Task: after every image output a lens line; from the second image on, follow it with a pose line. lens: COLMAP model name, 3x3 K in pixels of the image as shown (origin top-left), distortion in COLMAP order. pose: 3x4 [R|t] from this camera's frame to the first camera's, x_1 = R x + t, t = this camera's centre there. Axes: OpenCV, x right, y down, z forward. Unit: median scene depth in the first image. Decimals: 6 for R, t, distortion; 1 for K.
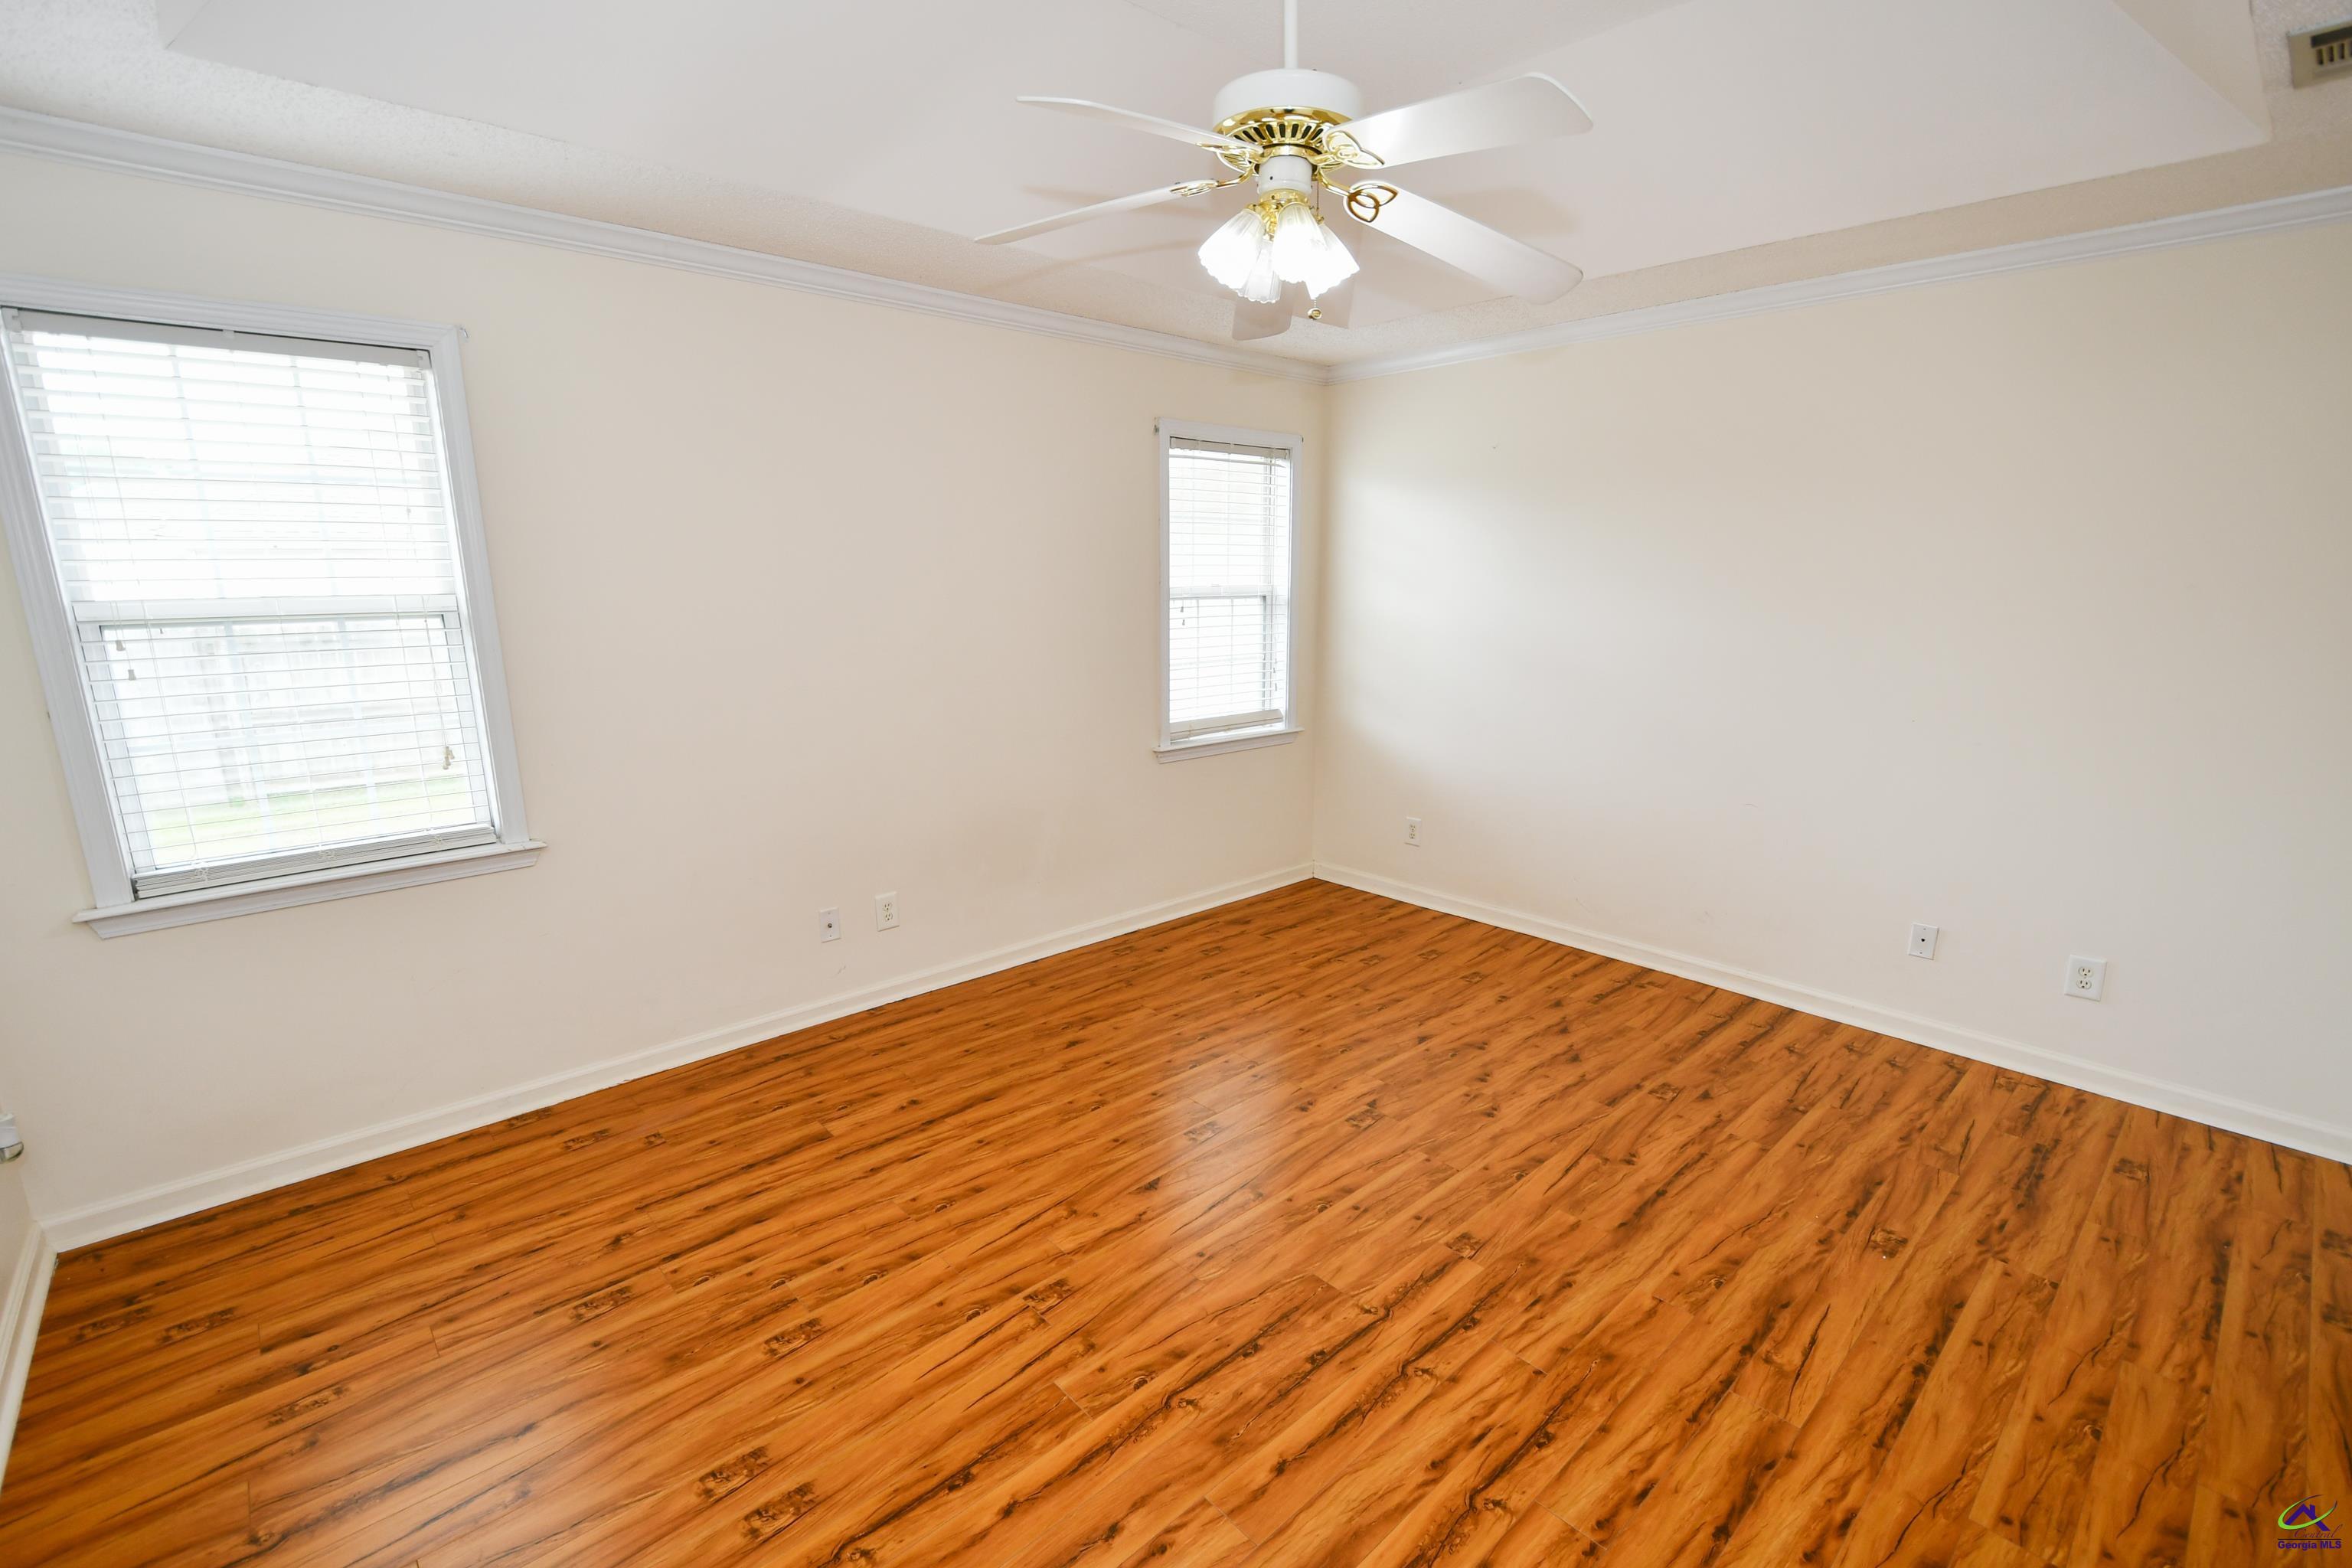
lens RADIAL K [[1032.4, 0, 1165.7], [0, 1032.4, 787.8], [0, 0, 1]] dist [0.002308, -0.005740]
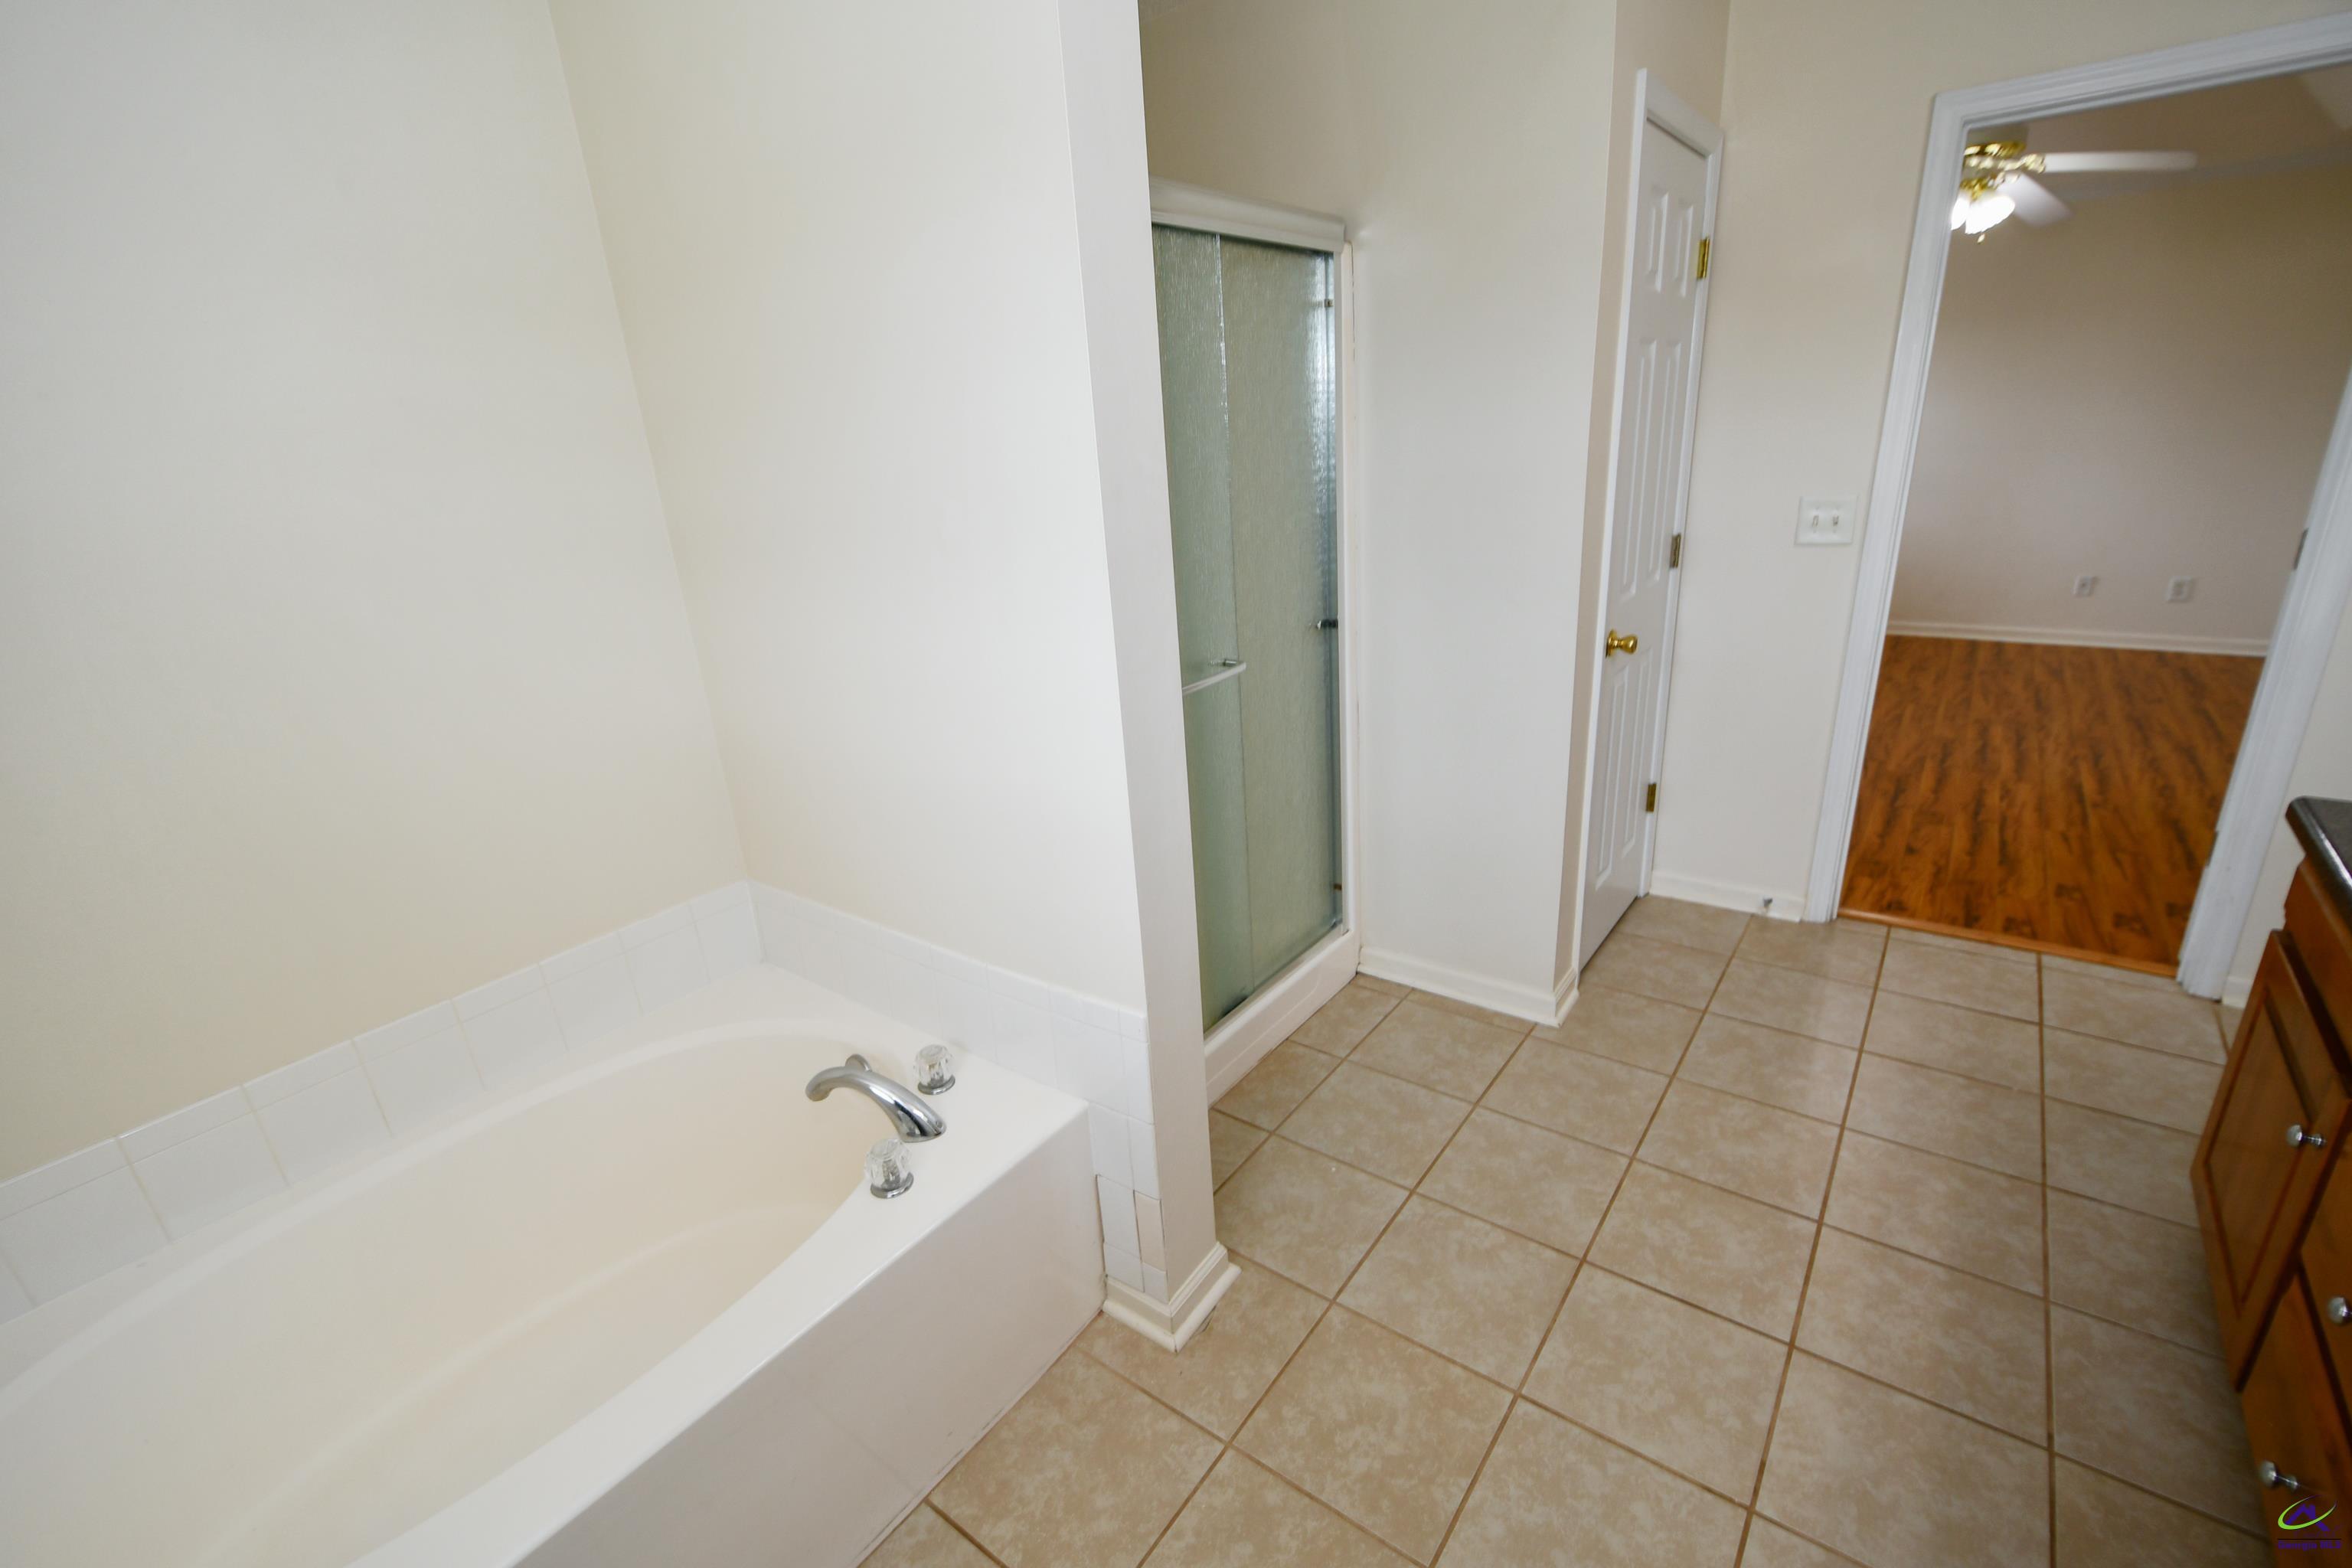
lens RADIAL K [[1032.4, 0, 1170.8], [0, 1032.4, 769.6], [0, 0, 1]] dist [0.002308, -0.005740]
pose [[0.981507, -0.116519, 0.151880, -1.420510], [0.100568, 0.988963, 0.108800, 0.141901], [-0.162882, -0.091514, 0.982392, -0.651832]]
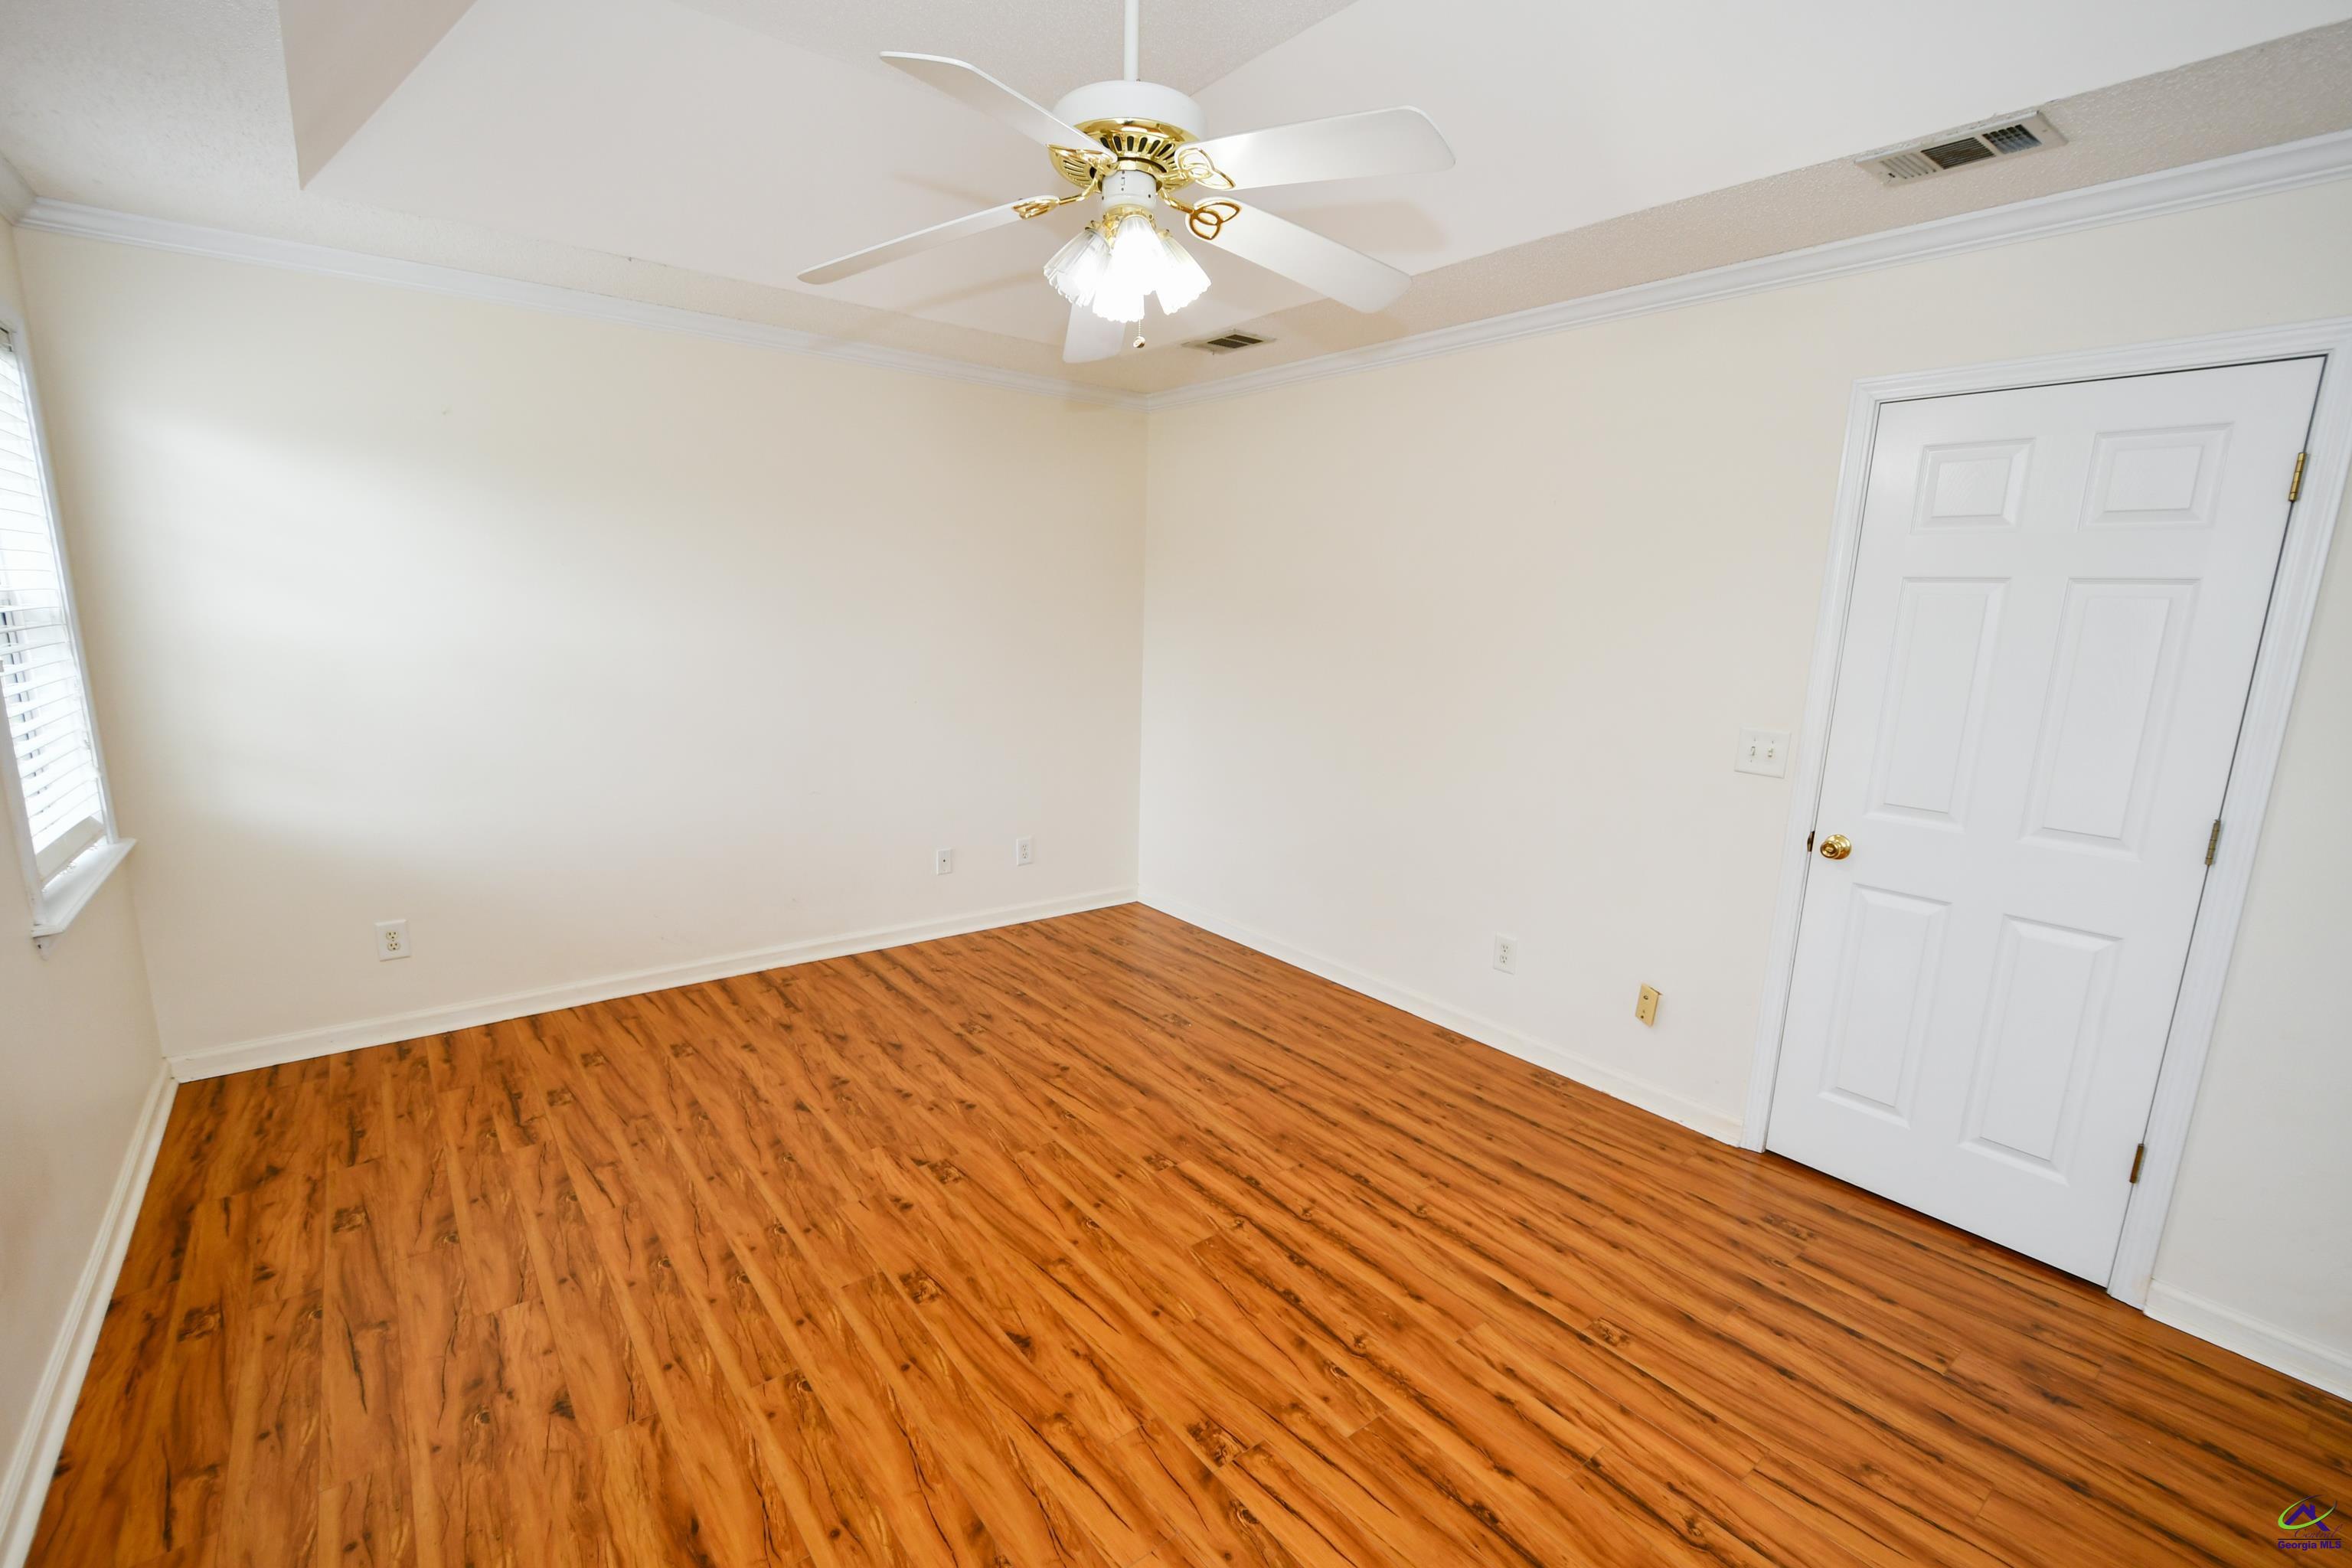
lens RADIAL K [[1032.4, 0, 1155.9], [0, 1032.4, 793.2], [0, 0, 1]] dist [0.002308, -0.005740]
pose [[0.077162, -0.183249, 0.980034, -0.715671], [0.174140, 0.970332, 0.167724, -0.150466], [-0.981693, 0.157721, 0.106784, 0.730908]]
